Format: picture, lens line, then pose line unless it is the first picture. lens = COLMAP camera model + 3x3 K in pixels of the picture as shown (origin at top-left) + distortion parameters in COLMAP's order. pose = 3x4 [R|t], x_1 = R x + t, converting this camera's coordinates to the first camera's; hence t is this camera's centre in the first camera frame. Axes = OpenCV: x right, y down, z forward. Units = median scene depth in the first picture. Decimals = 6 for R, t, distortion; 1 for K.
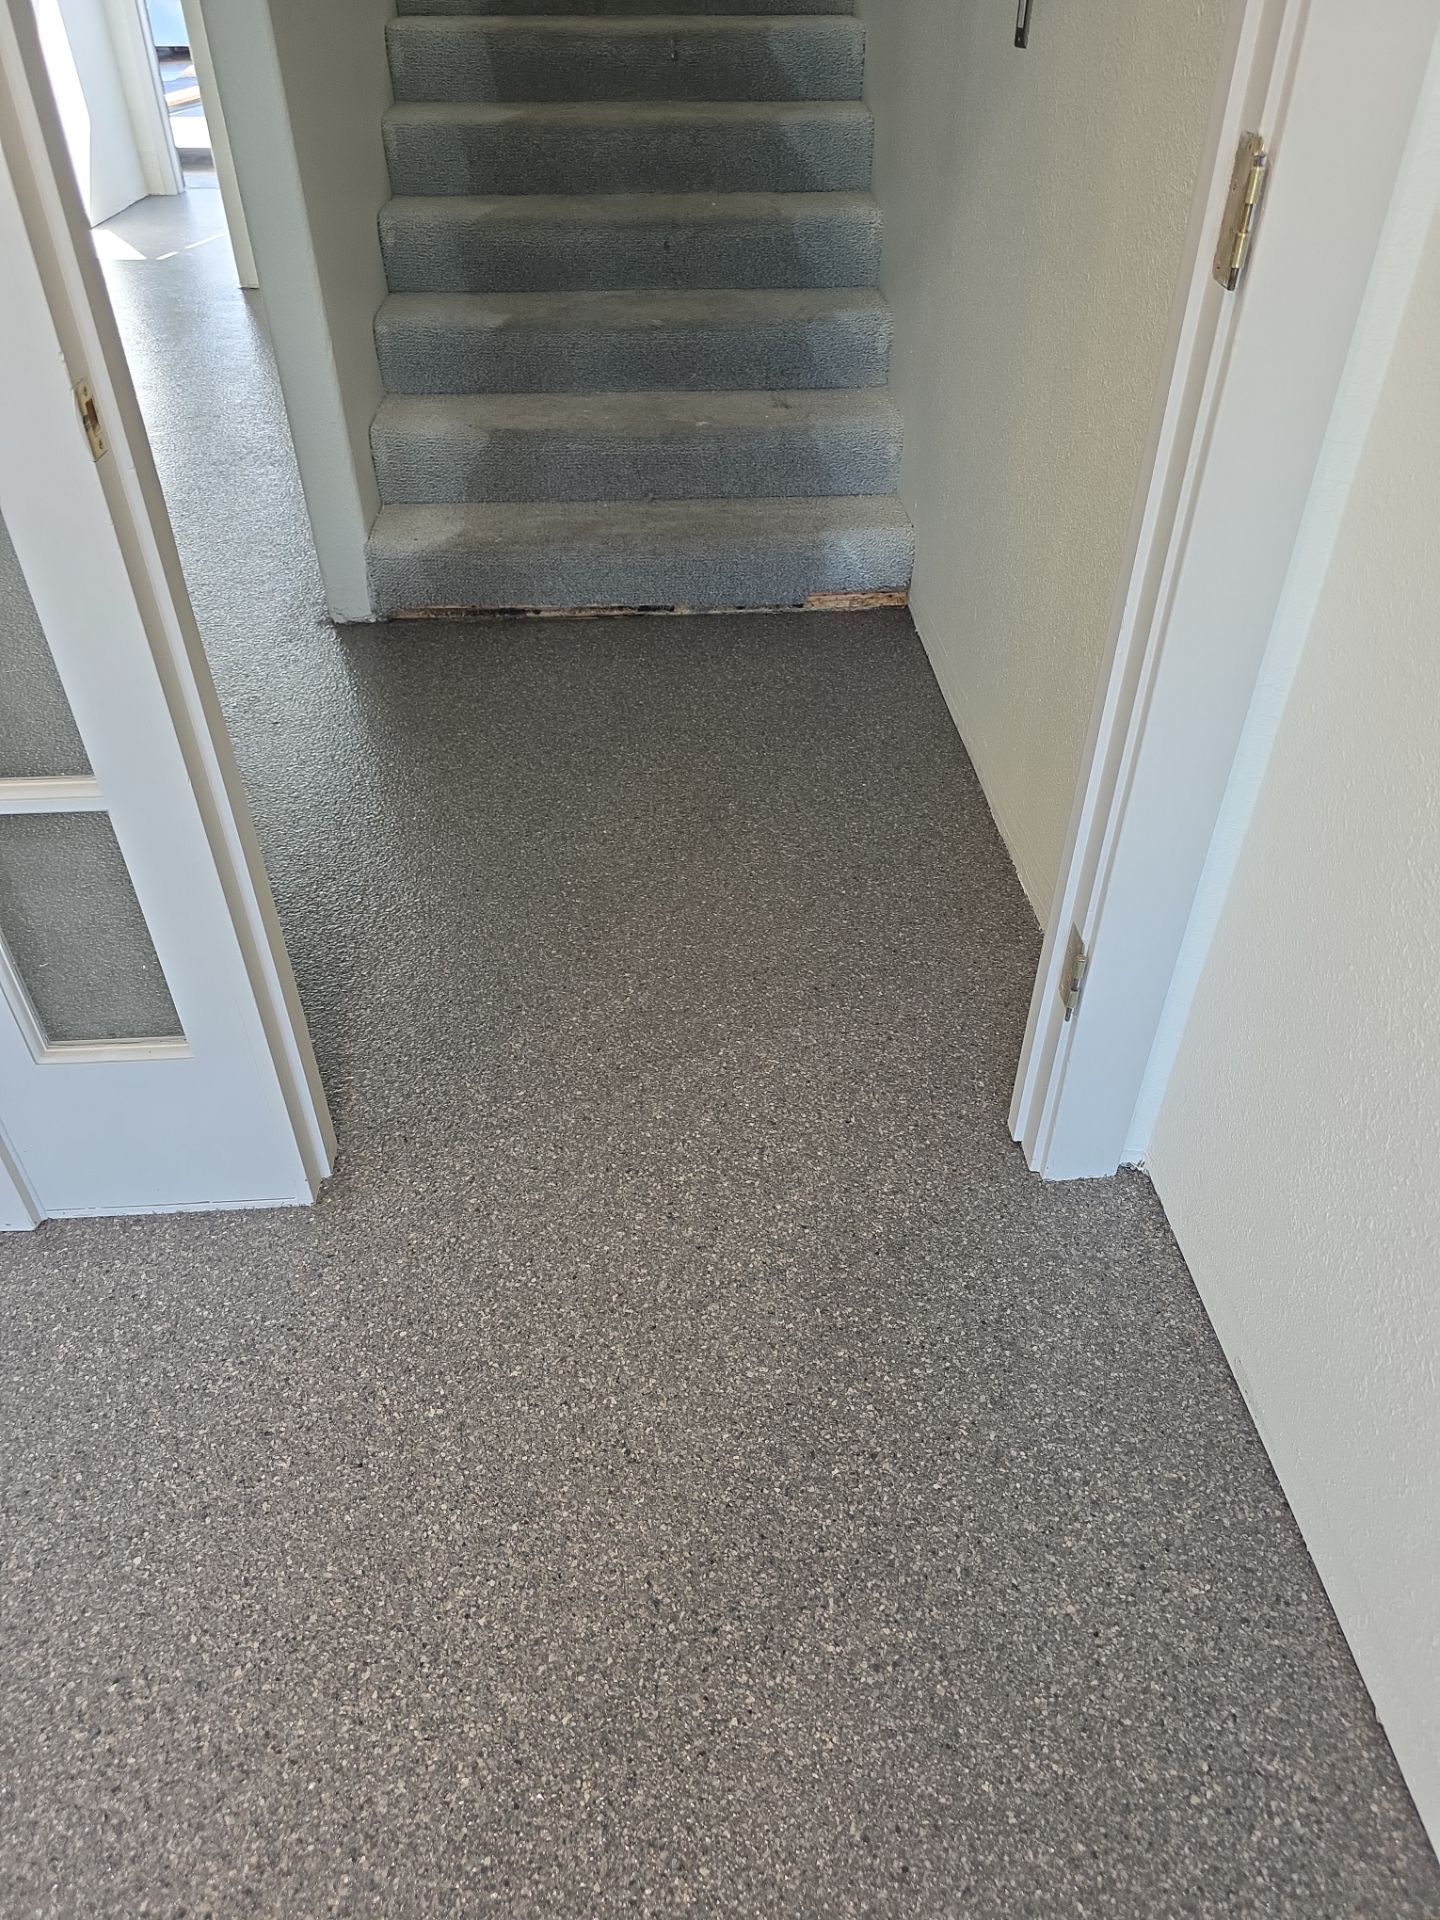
lens RADIAL K [[1295.5, 0, 720.0], [0, 1295.5, 960.0], [0, 0, 1]] dist [0.043998, -0.018880]
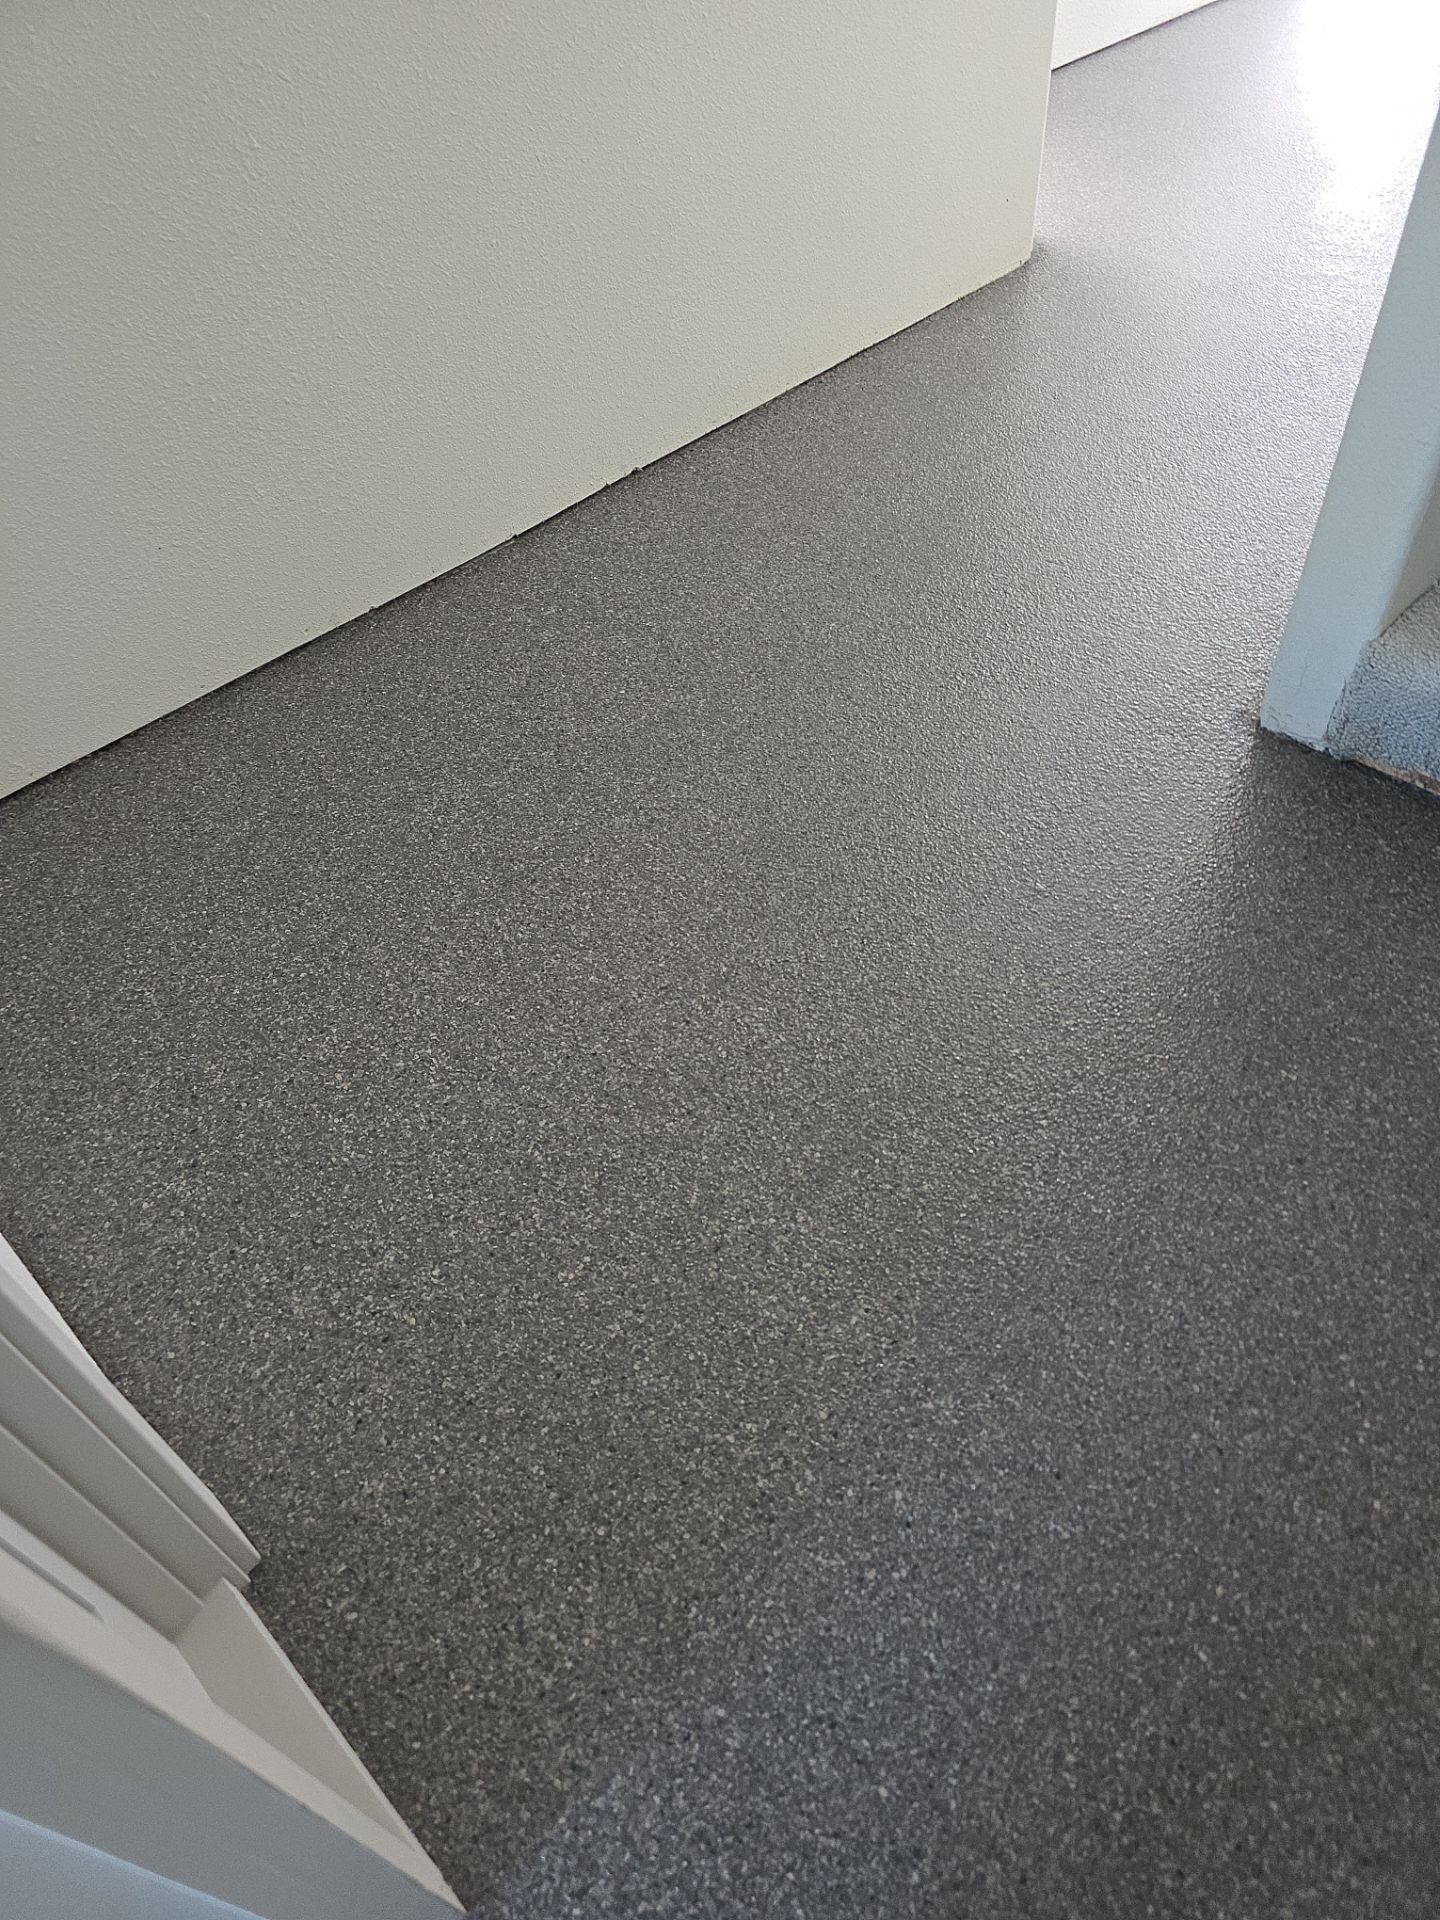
lens RADIAL K [[1295.5, 0, 720.0], [0, 1295.5, 960.0], [0, 0, 1]] dist [0.043998, -0.018880]
pose [[0.662273, 0.525296, -0.534283, -0.153381], [-0.412529, 0.850905, 0.325240, -0.539962], [0.625472, 0.005010, 0.780231, 0.727026]]
